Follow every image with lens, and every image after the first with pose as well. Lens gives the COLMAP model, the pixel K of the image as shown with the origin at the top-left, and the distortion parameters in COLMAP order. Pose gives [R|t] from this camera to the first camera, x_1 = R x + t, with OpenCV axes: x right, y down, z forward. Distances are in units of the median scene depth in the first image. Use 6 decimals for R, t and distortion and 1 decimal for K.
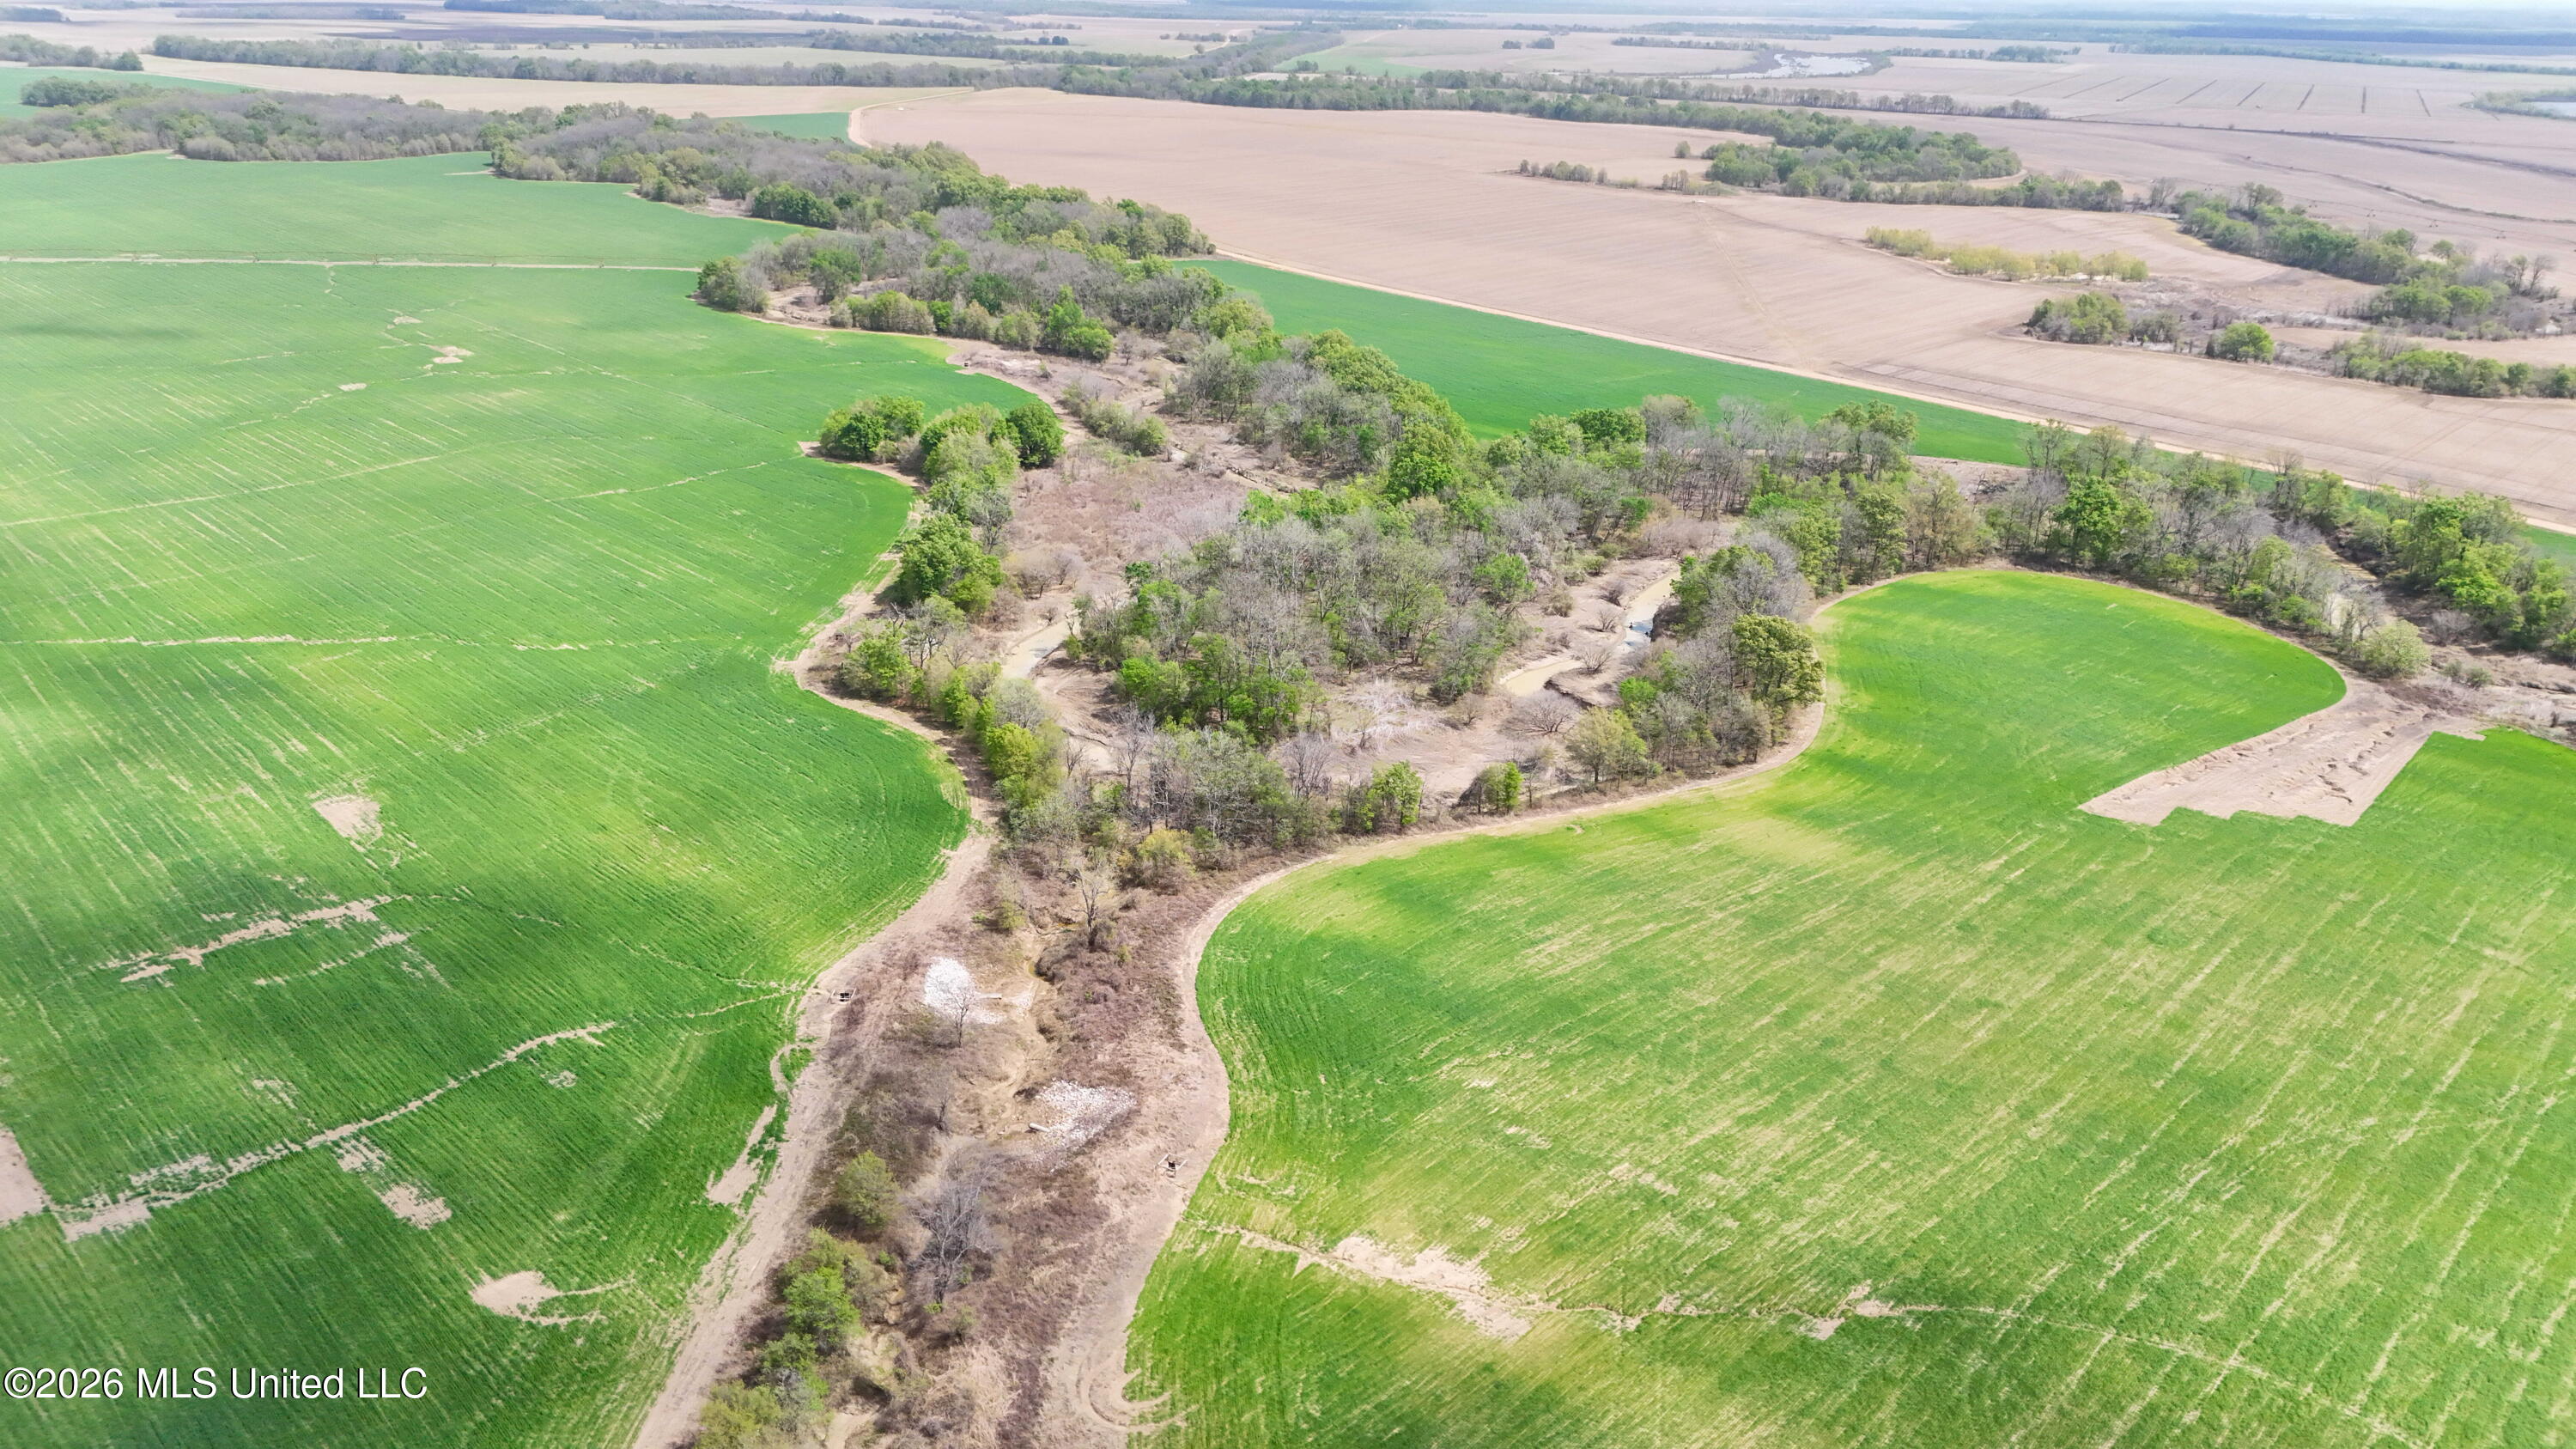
lens RADIAL K [[1886.8, 0, 1275.8], [0, 1886.8, 704.9], [0, 0, 1]] dist [0.067709, -0.072248]
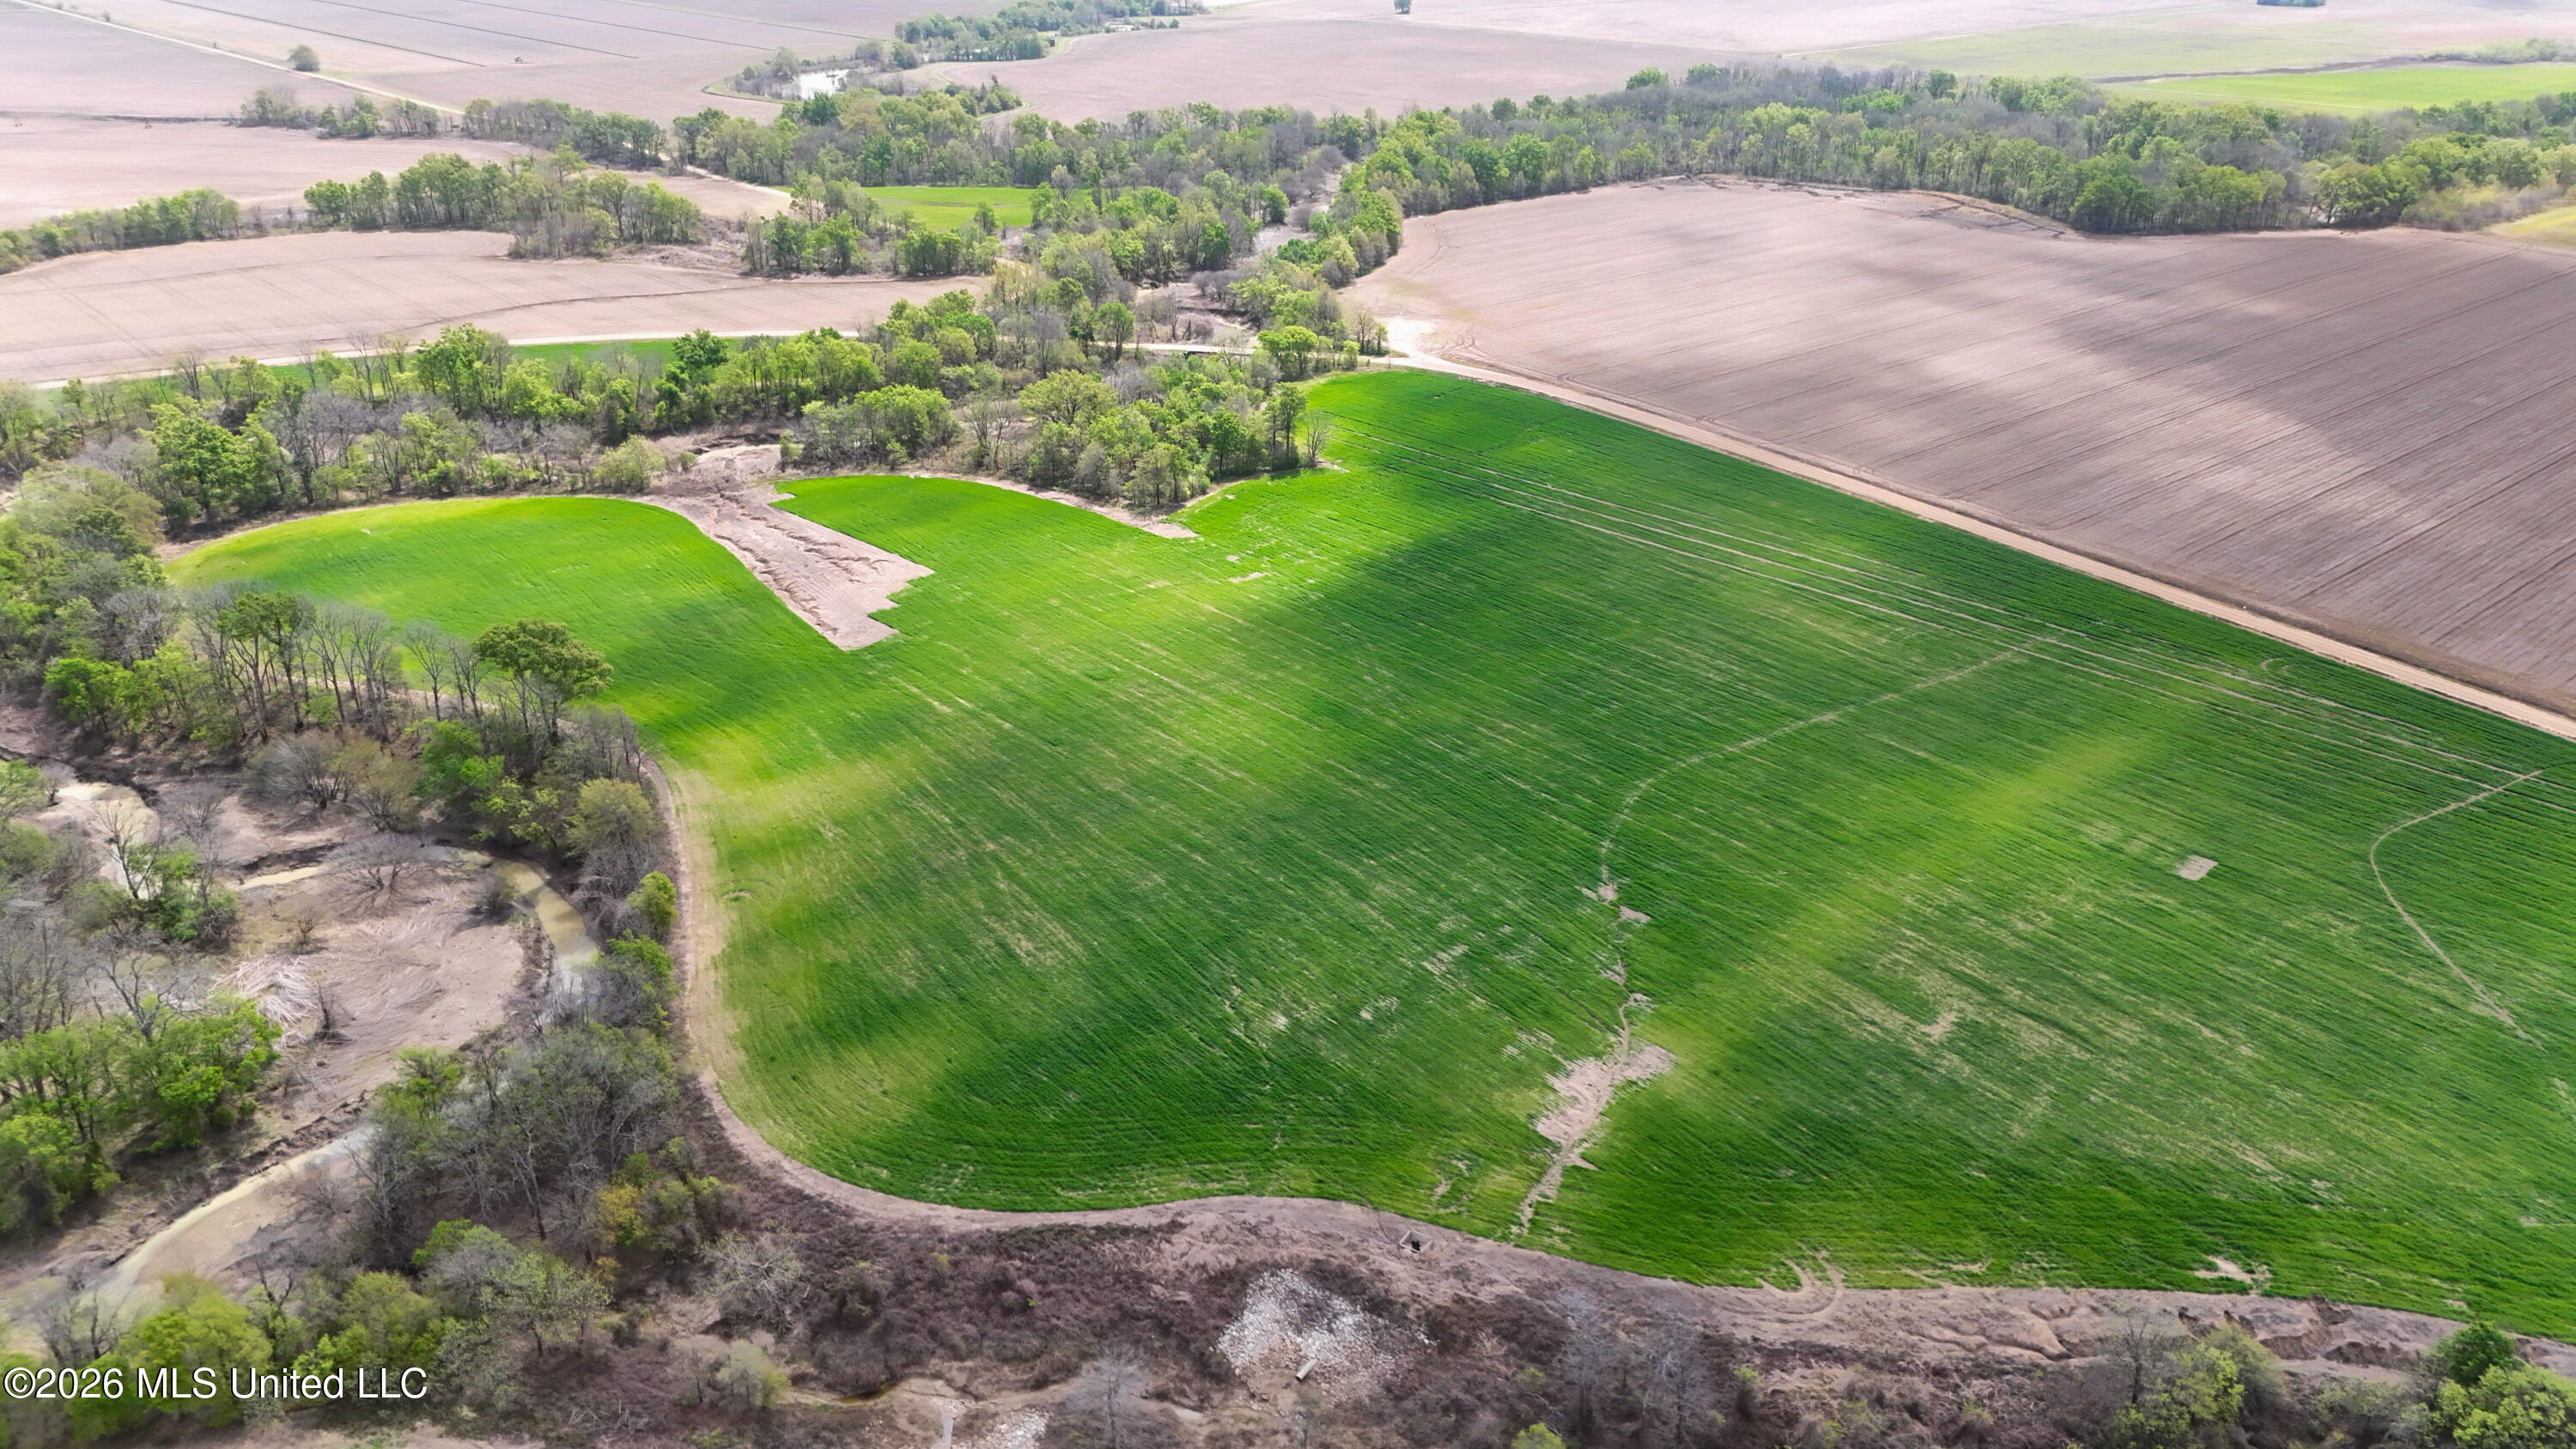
lens RADIAL K [[1886.8, 0, 1298.9], [0, 1886.8, 720.5], [0, 0, 1]] dist [0.067709, -0.072248]
pose [[0.085567, -0.428798, 0.899339, -0.823025], [0.348818, 0.858415, 0.376098, -0.349187], [-0.933276, 0.281524, 0.223024, 0.860767]]
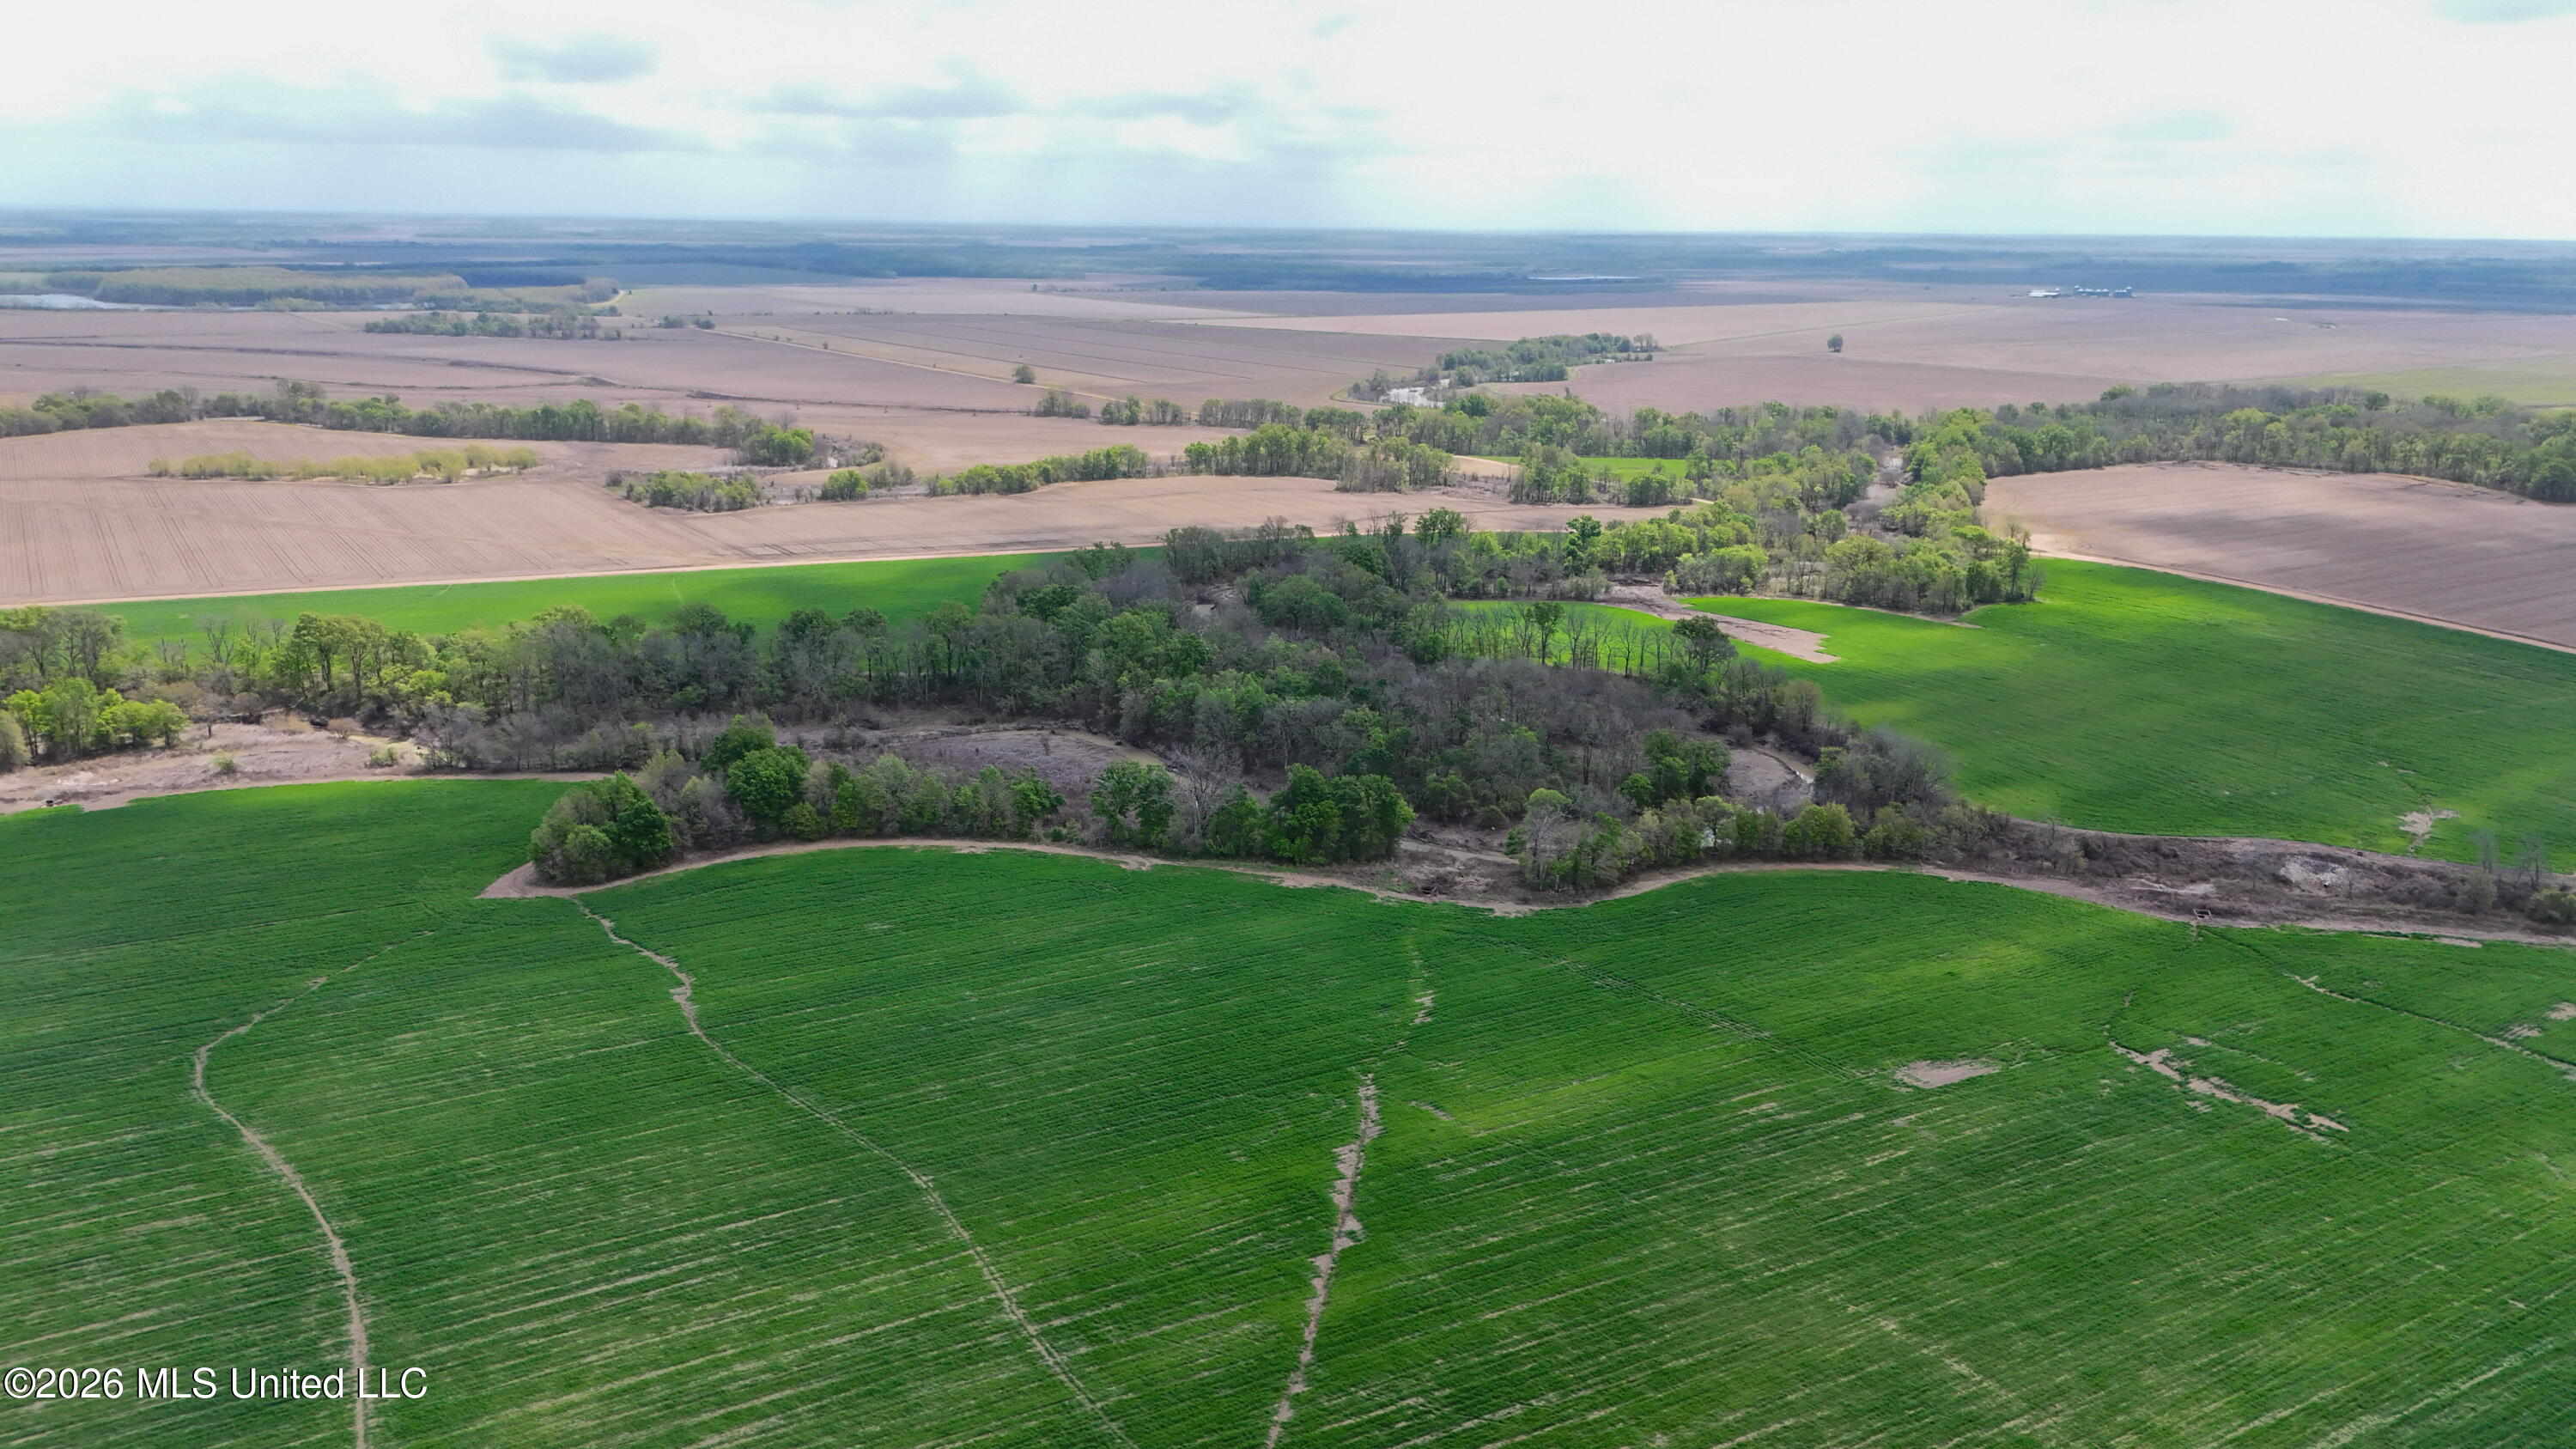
lens RADIAL K [[1886.8, 0, 1280.6], [0, 1886.8, 707.4], [0, 0, 1]] dist [0.067709, -0.072248]
pose [[0.241193, -0.254931, 0.936395, -2.161148], [0.342420, 0.925180, 0.163679, -0.585574], [-0.908061, 0.281163, 0.310440, 1.457190]]
